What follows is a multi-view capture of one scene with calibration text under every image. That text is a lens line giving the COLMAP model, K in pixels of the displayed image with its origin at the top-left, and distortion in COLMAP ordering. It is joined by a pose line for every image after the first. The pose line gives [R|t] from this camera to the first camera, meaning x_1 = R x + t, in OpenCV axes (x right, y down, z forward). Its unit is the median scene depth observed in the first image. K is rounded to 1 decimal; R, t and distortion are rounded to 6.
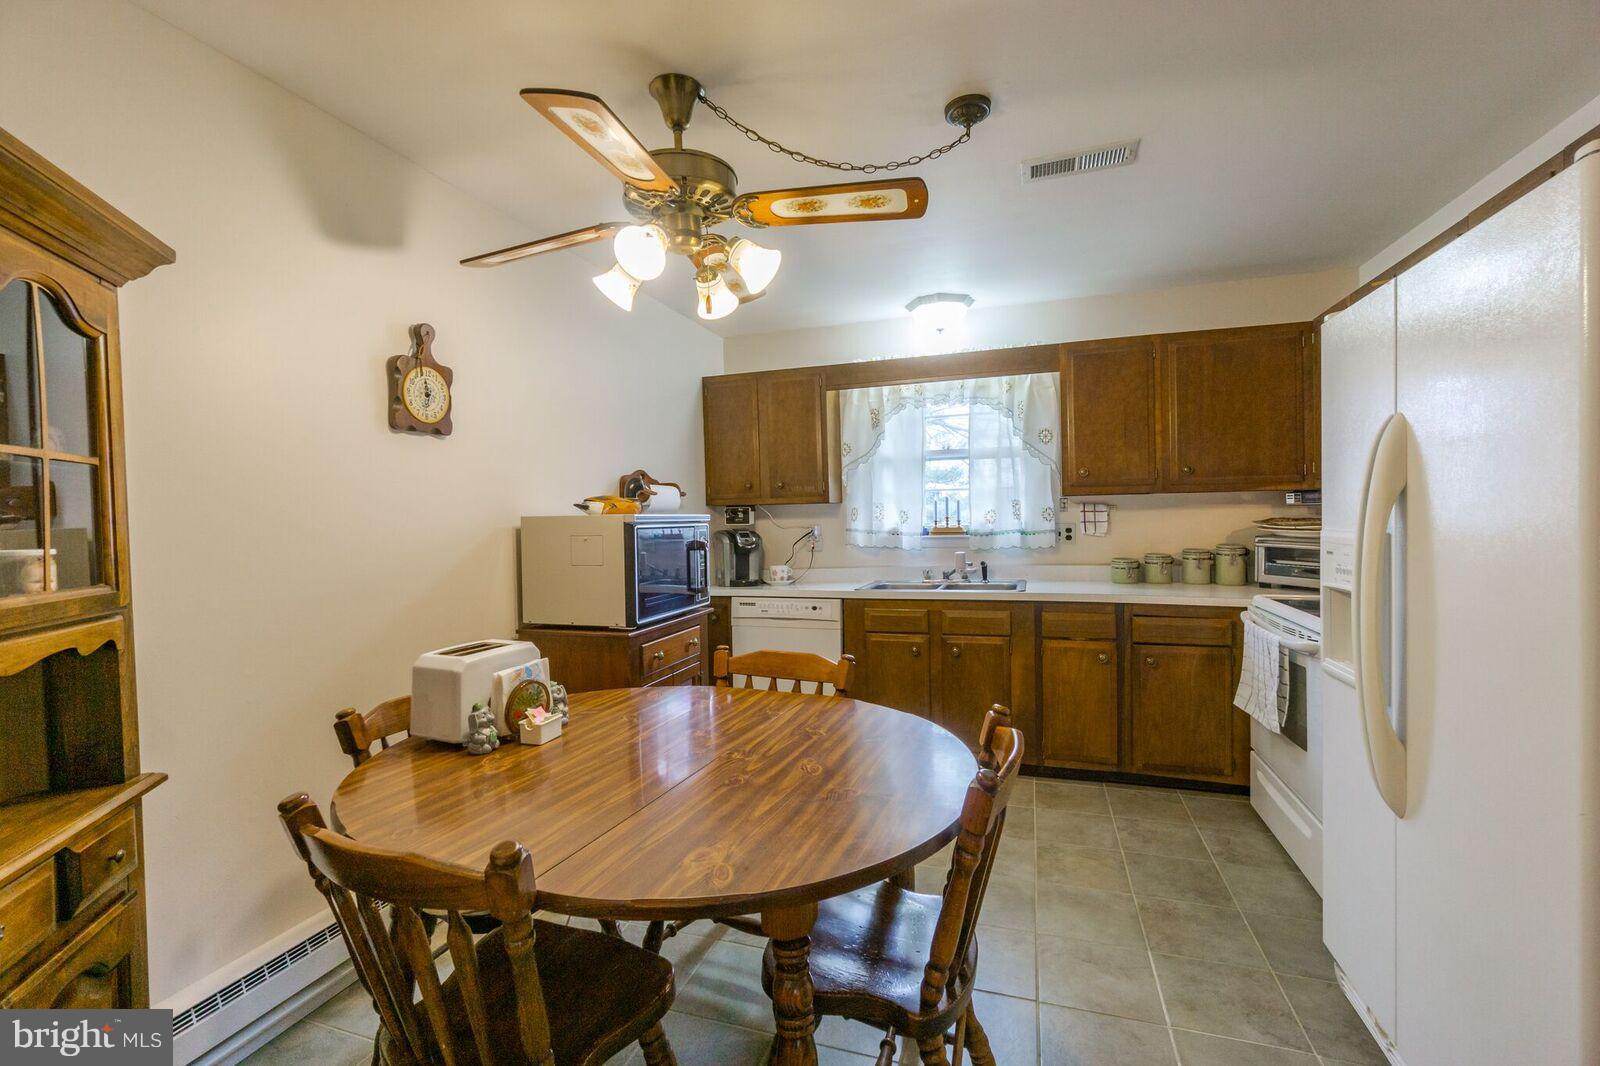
lens RADIAL K [[692.4, 0, 796.7], [0, 692.4, 524.9], [0, 0, 1]] dist [-0.008519, 0.000153]
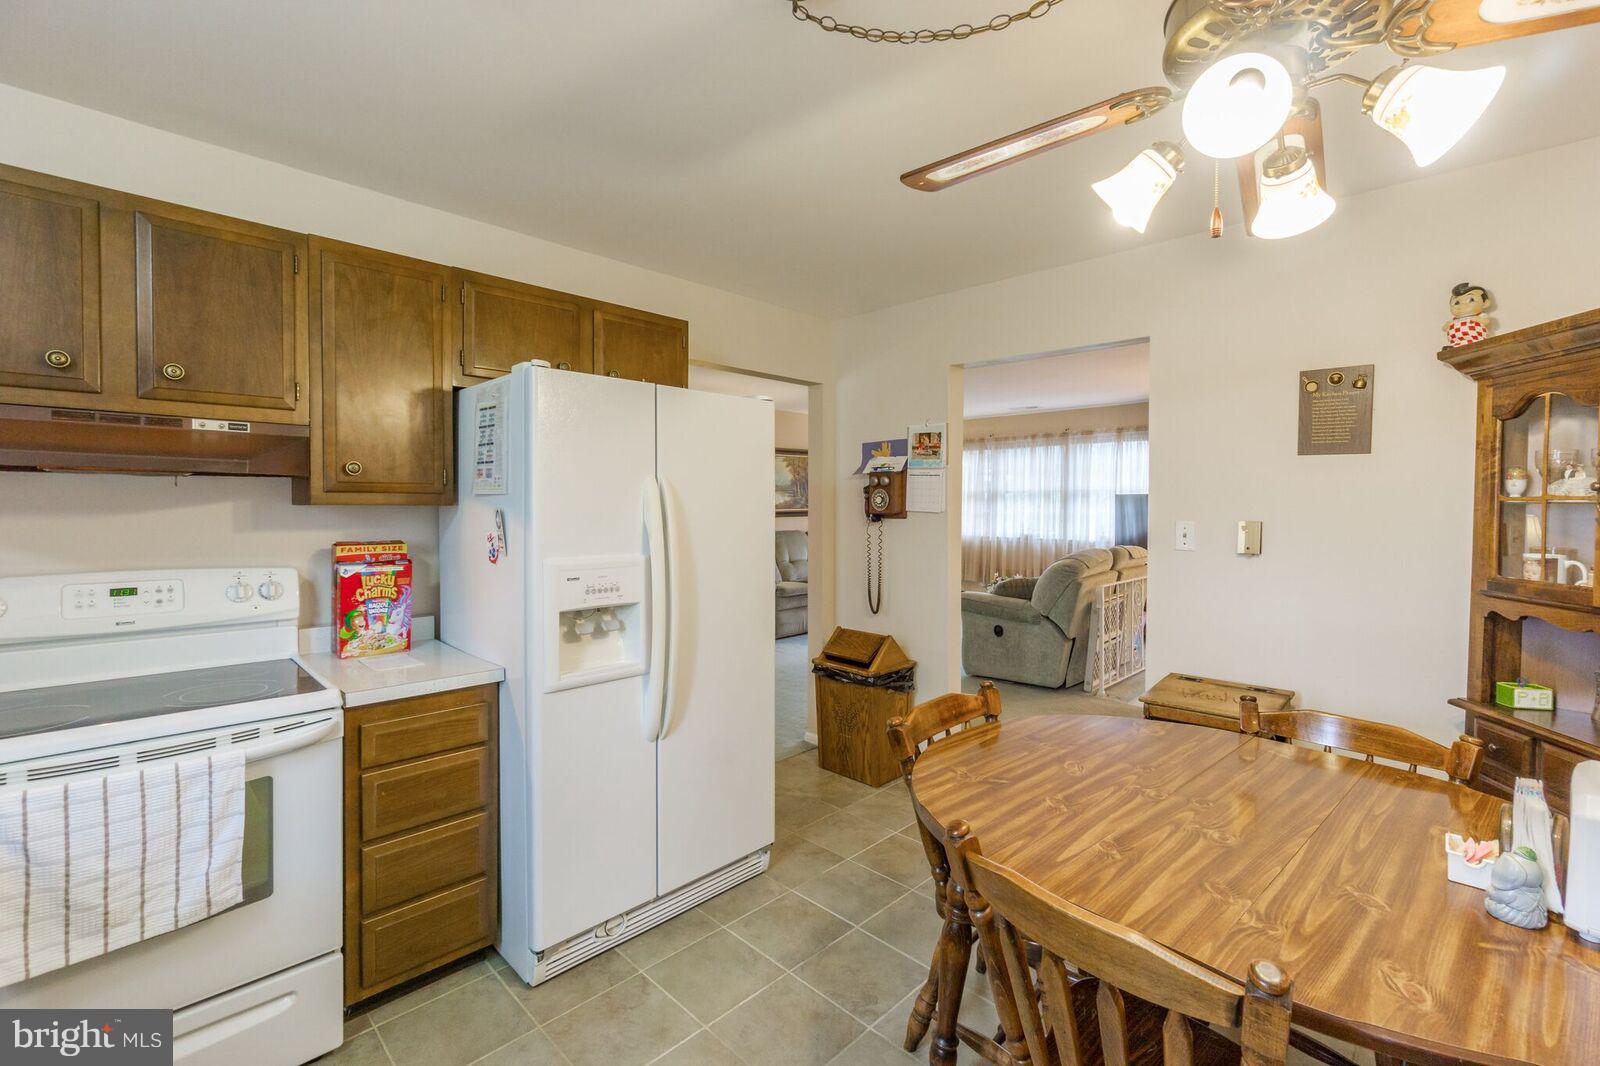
lens RADIAL K [[692.1, 0, 802.6], [0, 692.1, 519.7], [0, 0, 1]] dist [-0.003942, 0.001454]
pose [[-0.897702, 0.005275, 0.440571, -0.034612], [0.017182, 0.999587, 0.023042, -0.038896], [-0.440268, 0.028255, -0.897422, 0.938551]]
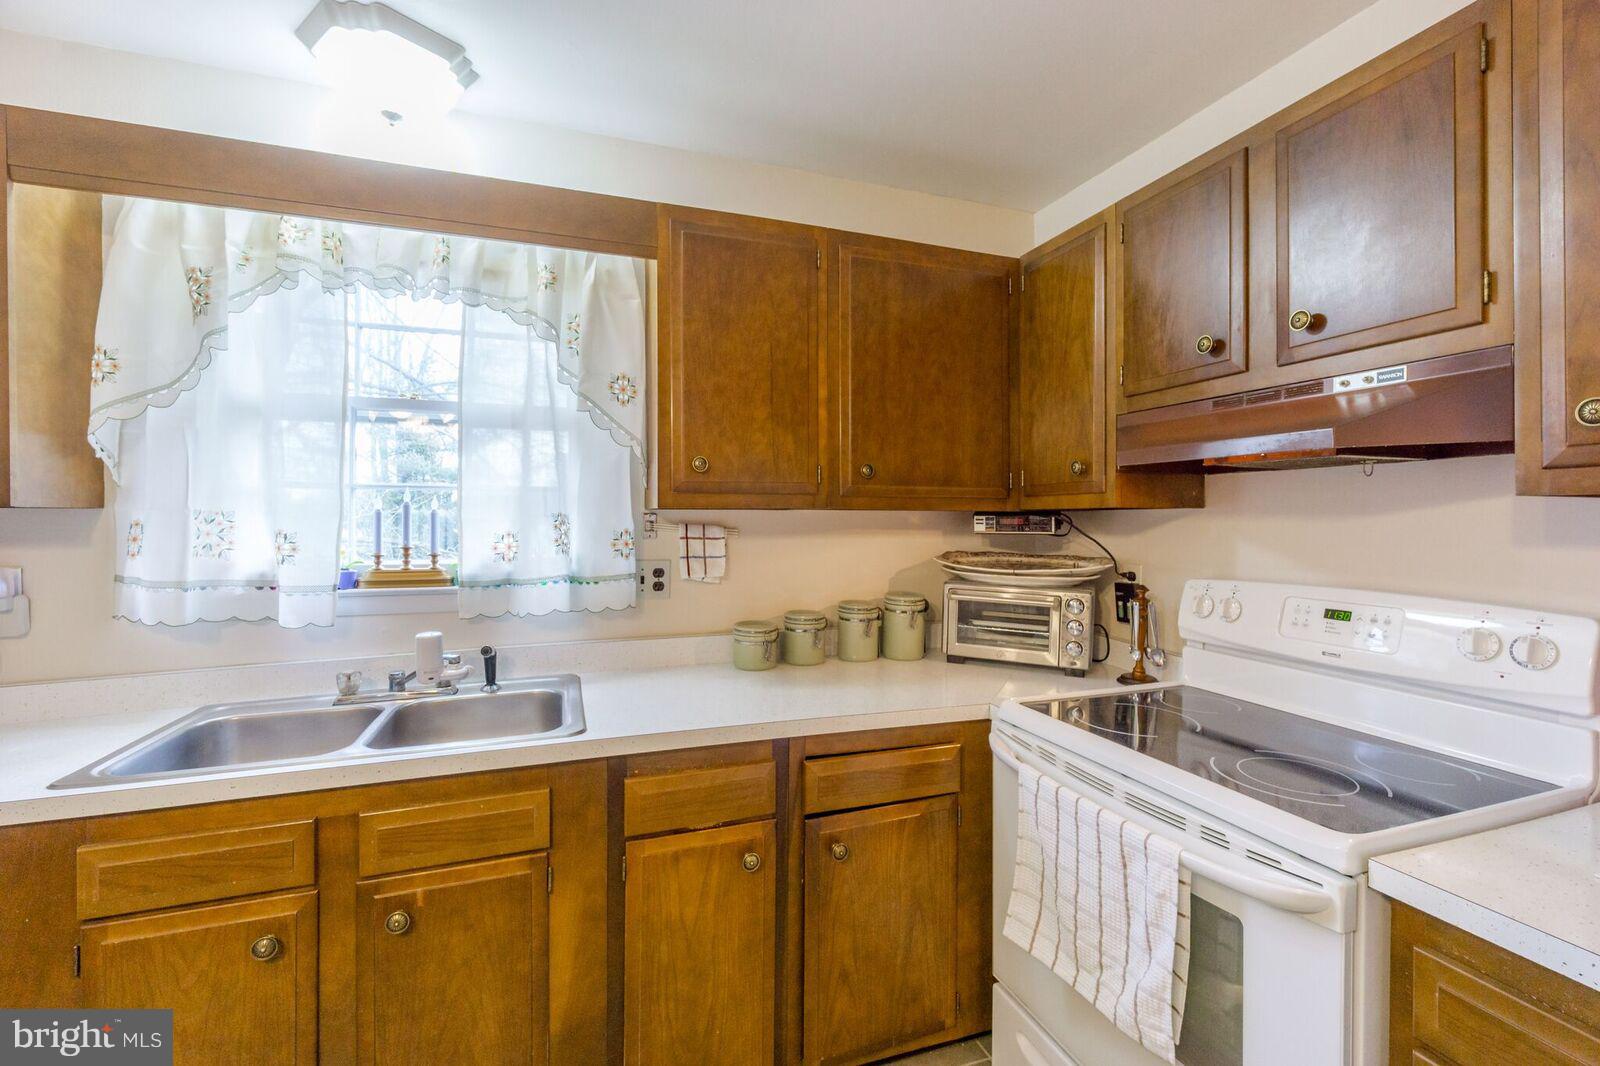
lens RADIAL K [[692.4, 0, 808.2], [0, 692.4, 519.9], [0, 0, 1]] dist [-0.008519, 0.000153]
pose [[0.781396, 0.020648, 0.623694, 0.163576], [-0.009023, 0.999722, -0.021793, -0.025033], [-0.623971, 0.011402, 0.781365, 0.560249]]
